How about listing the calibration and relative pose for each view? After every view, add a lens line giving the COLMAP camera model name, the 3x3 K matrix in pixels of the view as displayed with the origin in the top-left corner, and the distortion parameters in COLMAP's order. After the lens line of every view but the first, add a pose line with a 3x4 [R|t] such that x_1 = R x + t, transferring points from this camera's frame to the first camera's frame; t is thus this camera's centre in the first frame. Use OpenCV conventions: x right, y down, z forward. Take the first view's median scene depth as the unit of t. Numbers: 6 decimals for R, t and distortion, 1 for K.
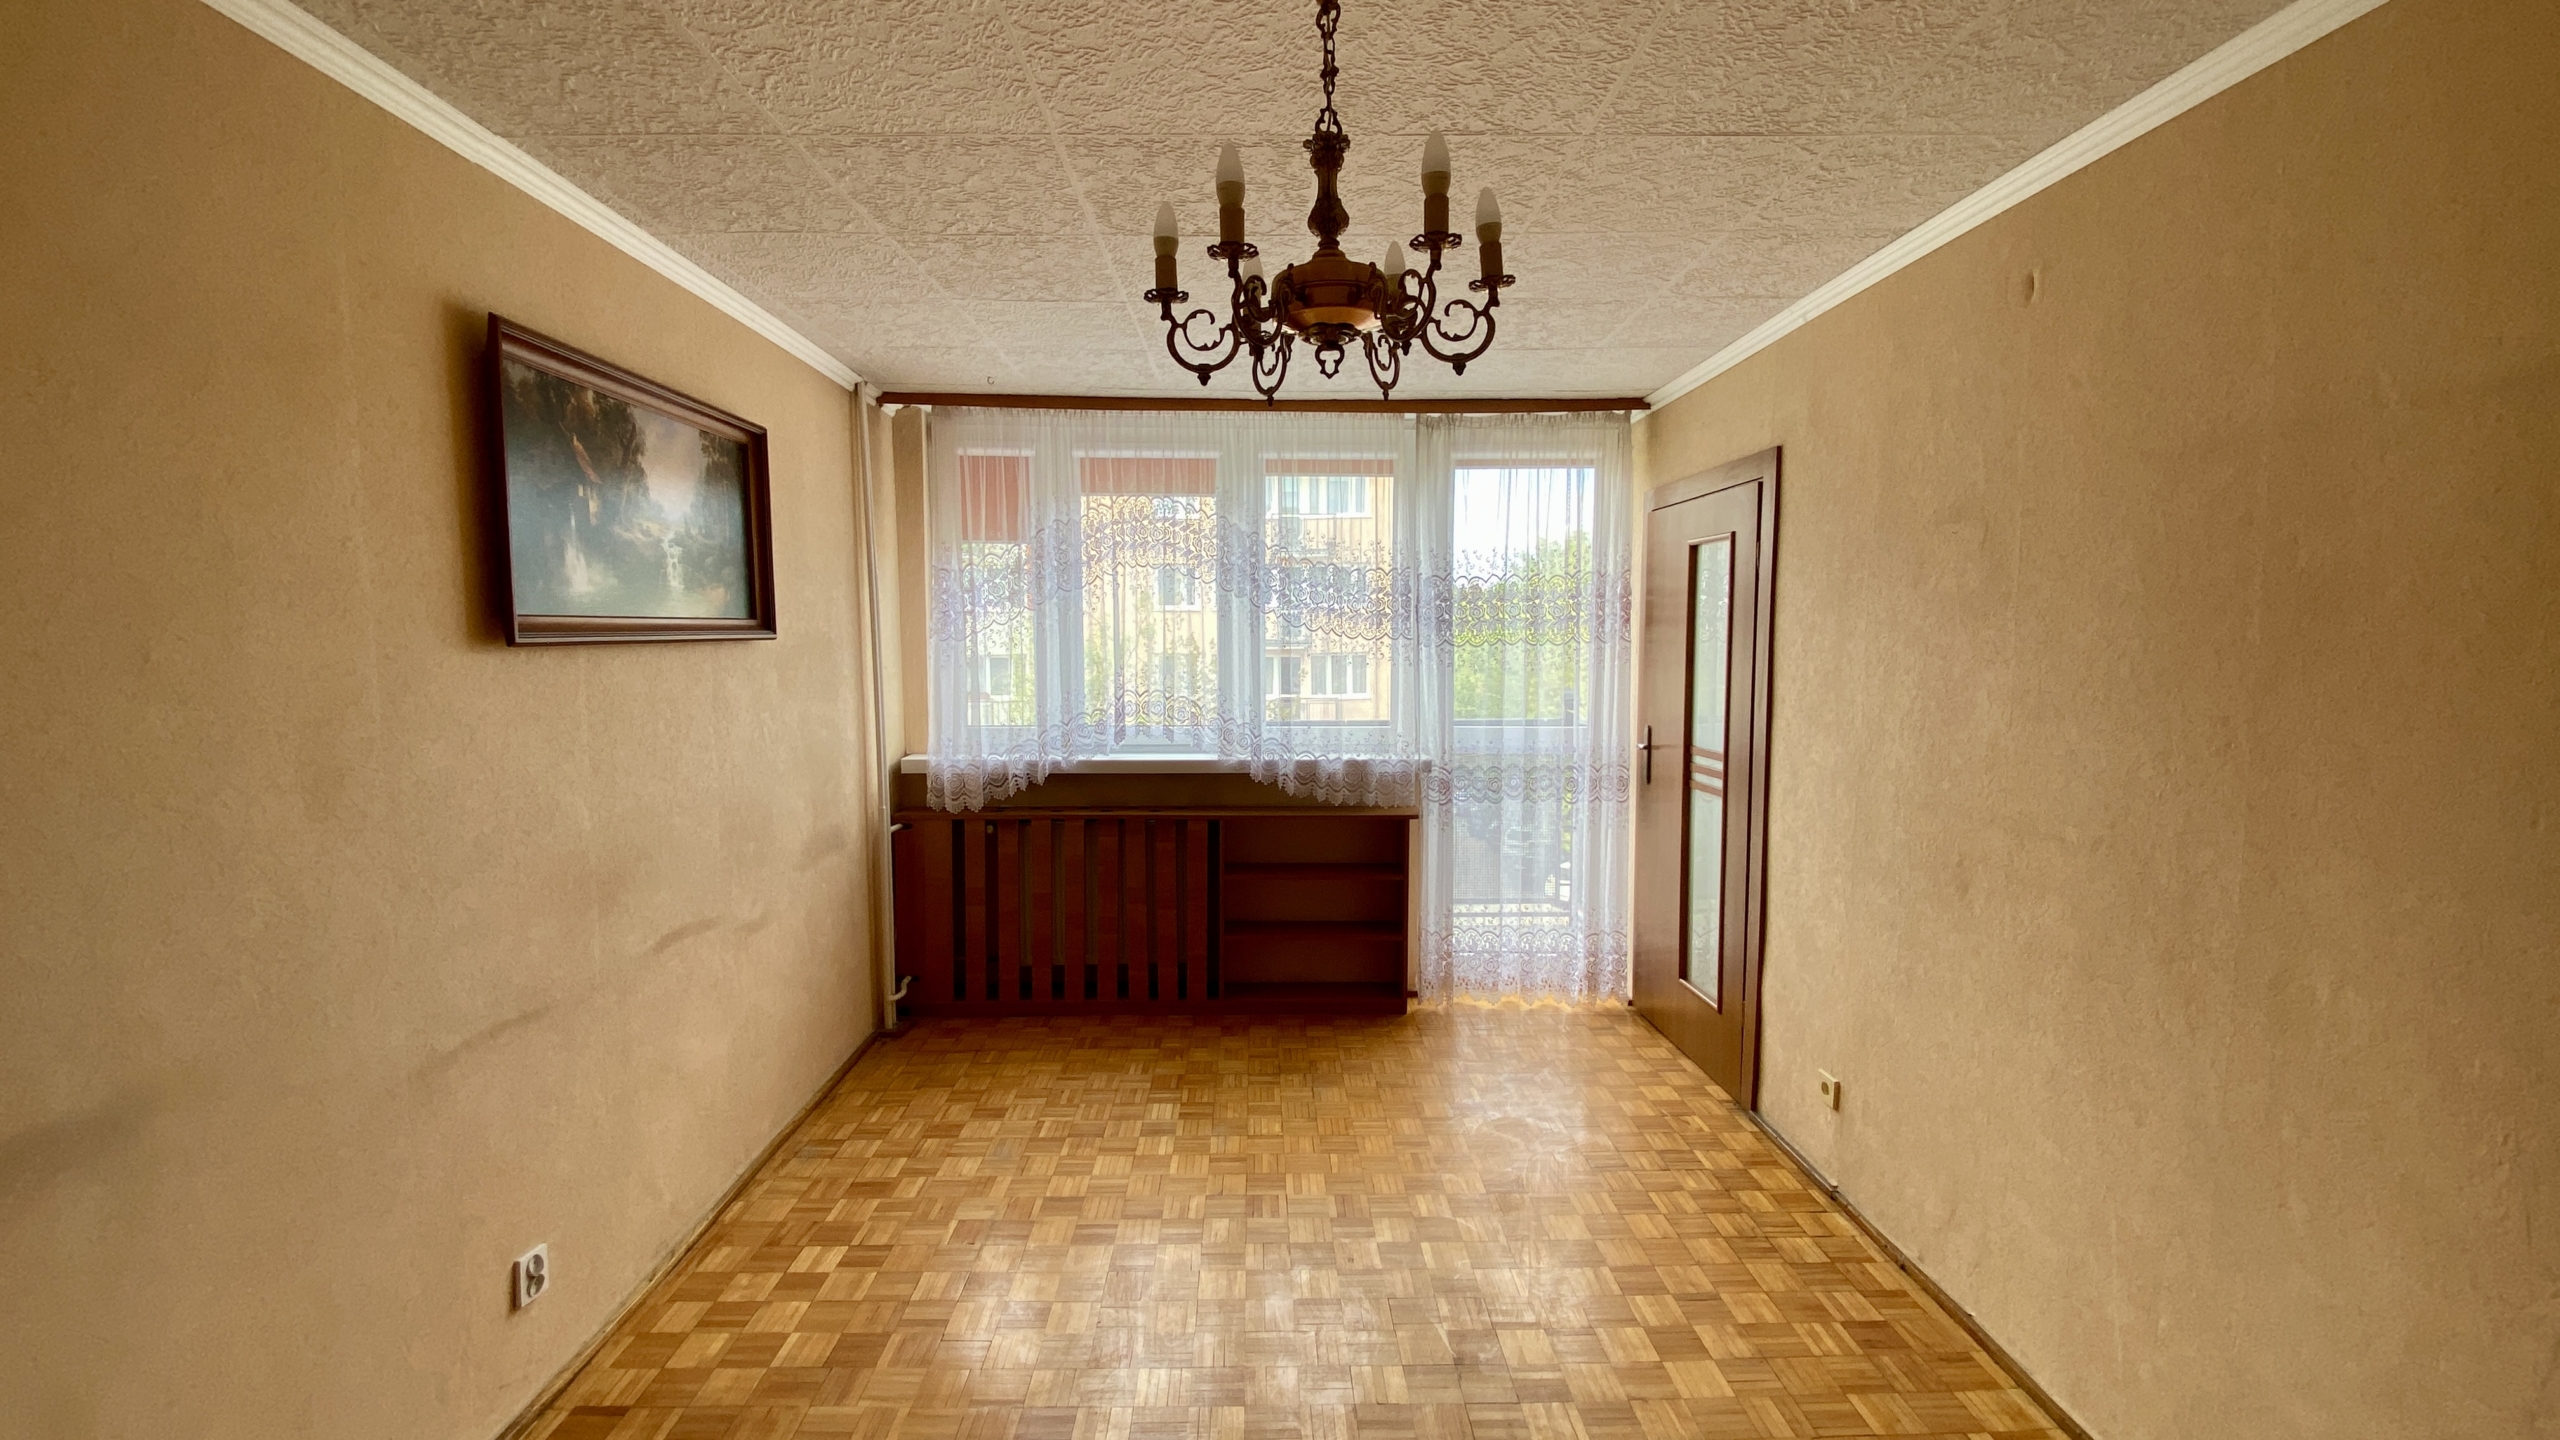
lens RADIAL K [[1035.0, 0, 1280.0], [0, 1035.0, 720.0], [0, 0, 1]] dist [0.051264, -0.043518]
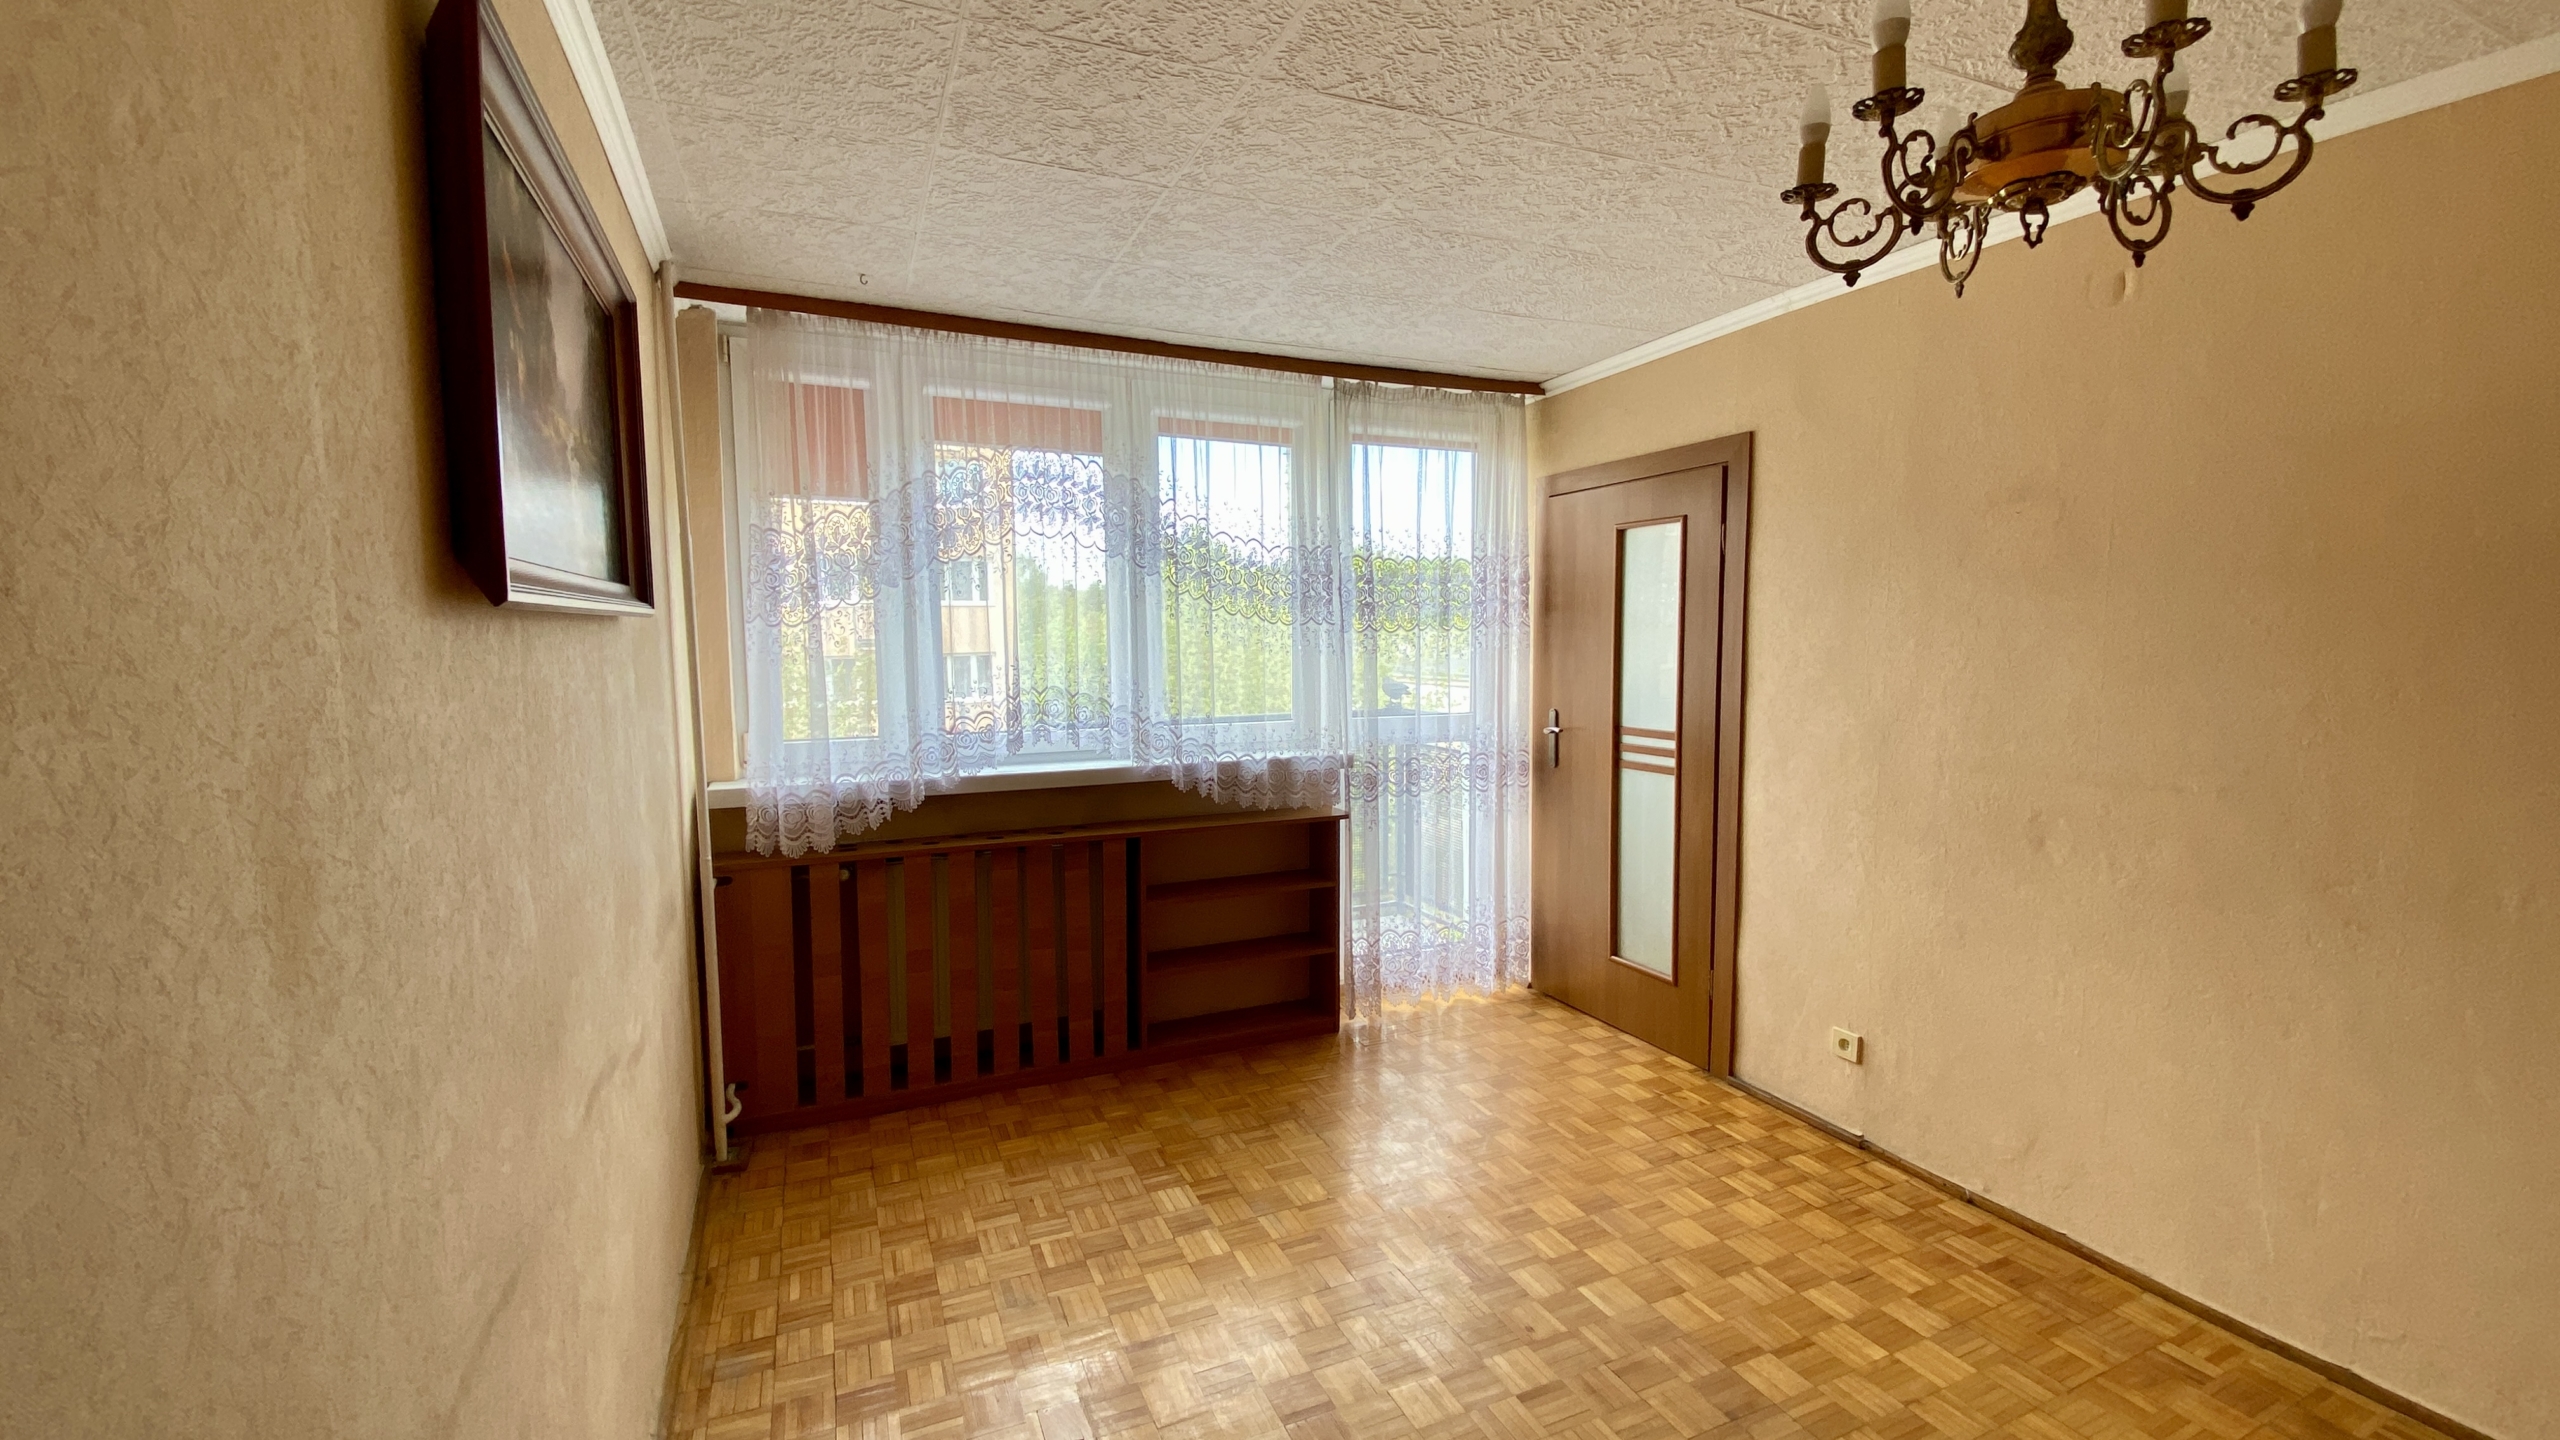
lens RADIAL K [[1034.0, 0, 1280.0], [0, 1034.0, 720.0], [0, 0, 1]] dist [0.032402, -0.028247]
pose [[0.923867, -0.037413, 0.380879, -0.275063], [0.037595, 0.999269, 0.006965, -0.001163], [-0.380862, 0.007885, 0.924598, 0.175974]]
